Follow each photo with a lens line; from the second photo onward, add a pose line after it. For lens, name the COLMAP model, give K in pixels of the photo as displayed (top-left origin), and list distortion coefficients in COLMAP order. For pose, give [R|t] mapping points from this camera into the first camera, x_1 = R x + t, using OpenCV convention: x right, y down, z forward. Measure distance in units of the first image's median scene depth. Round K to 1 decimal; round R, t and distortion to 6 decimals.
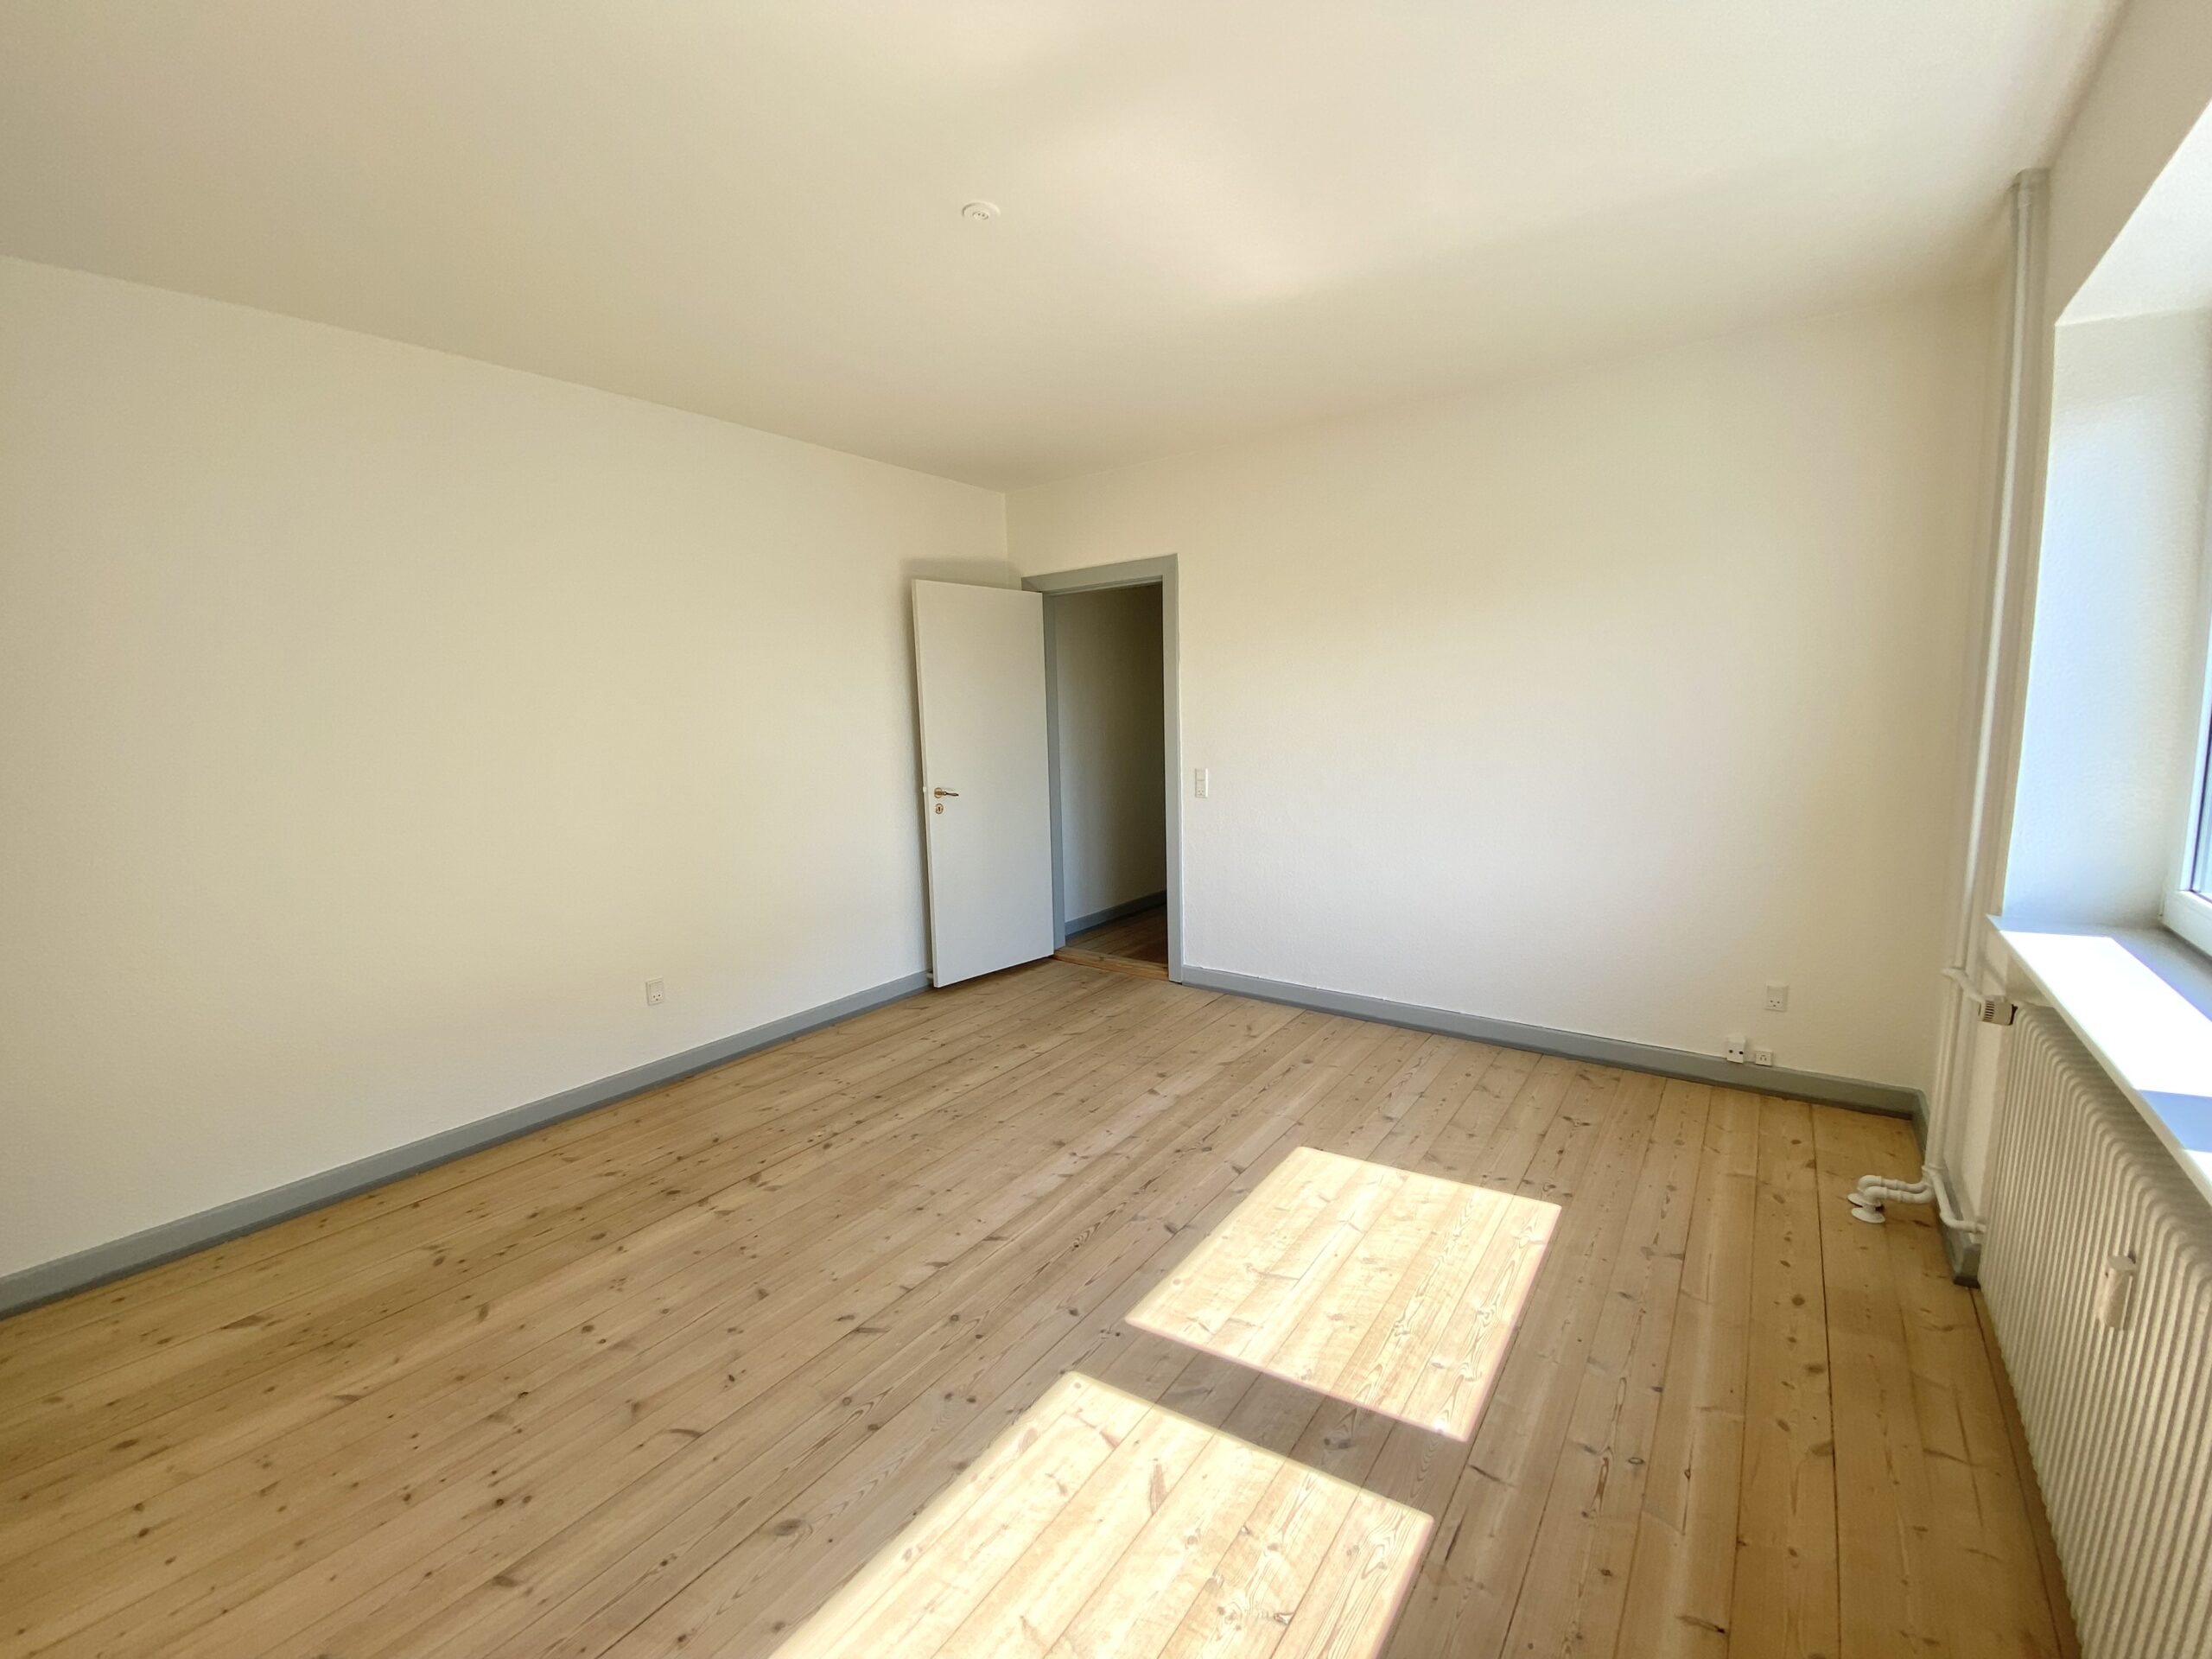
lens RADIAL K [[905.4, 0, 1106.0], [0, 905.4, 829.5], [0, 0, 1]] dist [-0.001643, -0.000115]
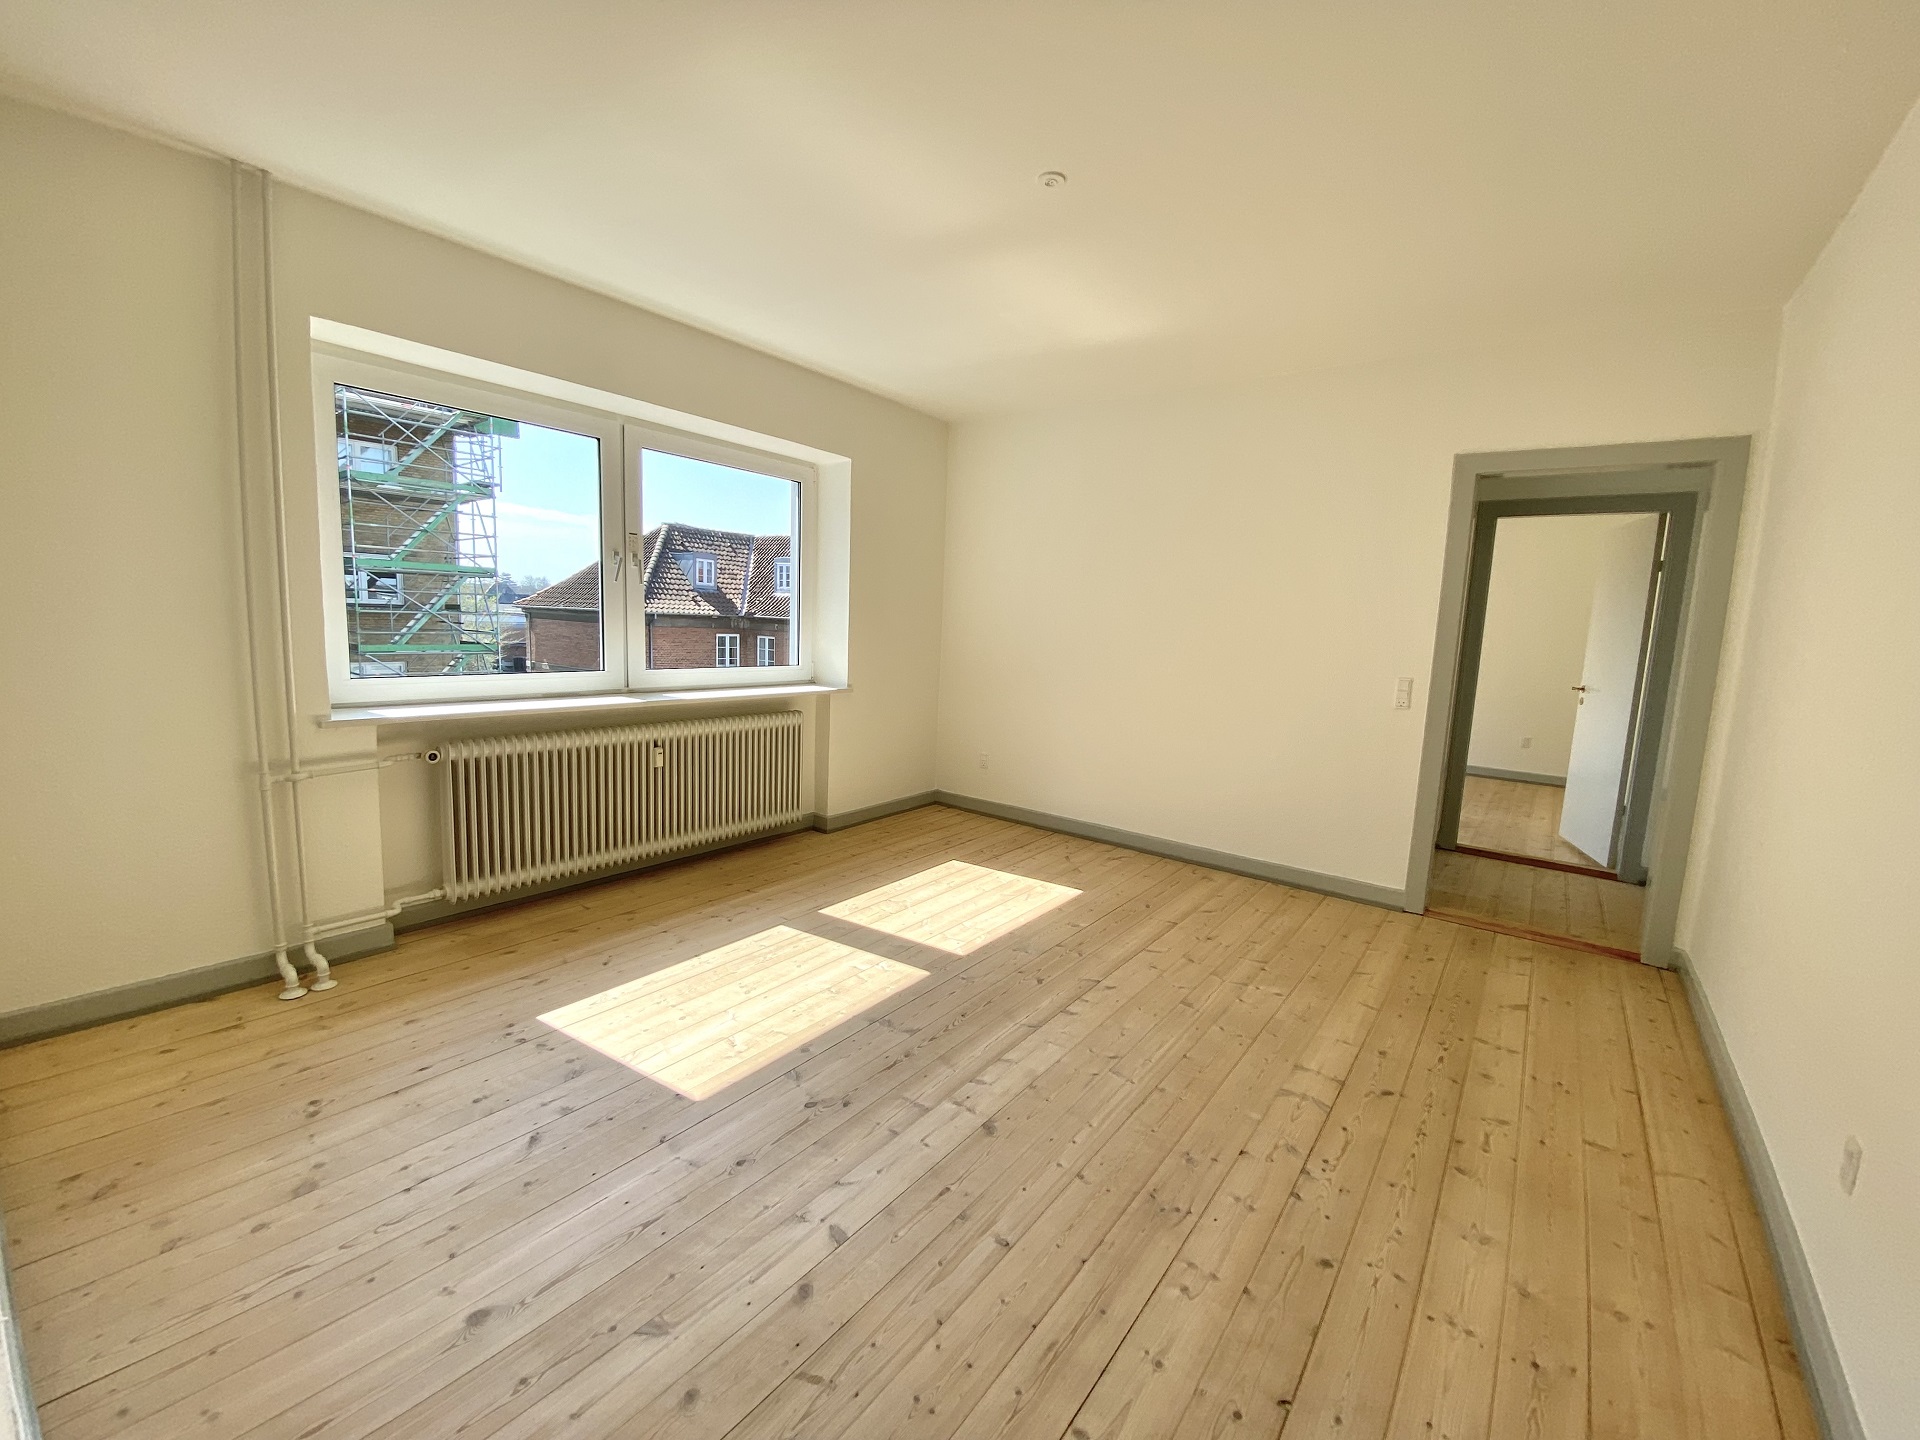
lens RADIAL K [[785.8, 0, 960.0], [0, 785.8, 720.0], [0, 0, 1]] dist [-0.001643, -0.000115]
pose [[-0.999774, -0.017294, 0.012333, -0.030224], [-0.013304, 0.962450, 0.271132, -0.207142], [-0.016558, 0.270907, -0.962463, 1.772137]]
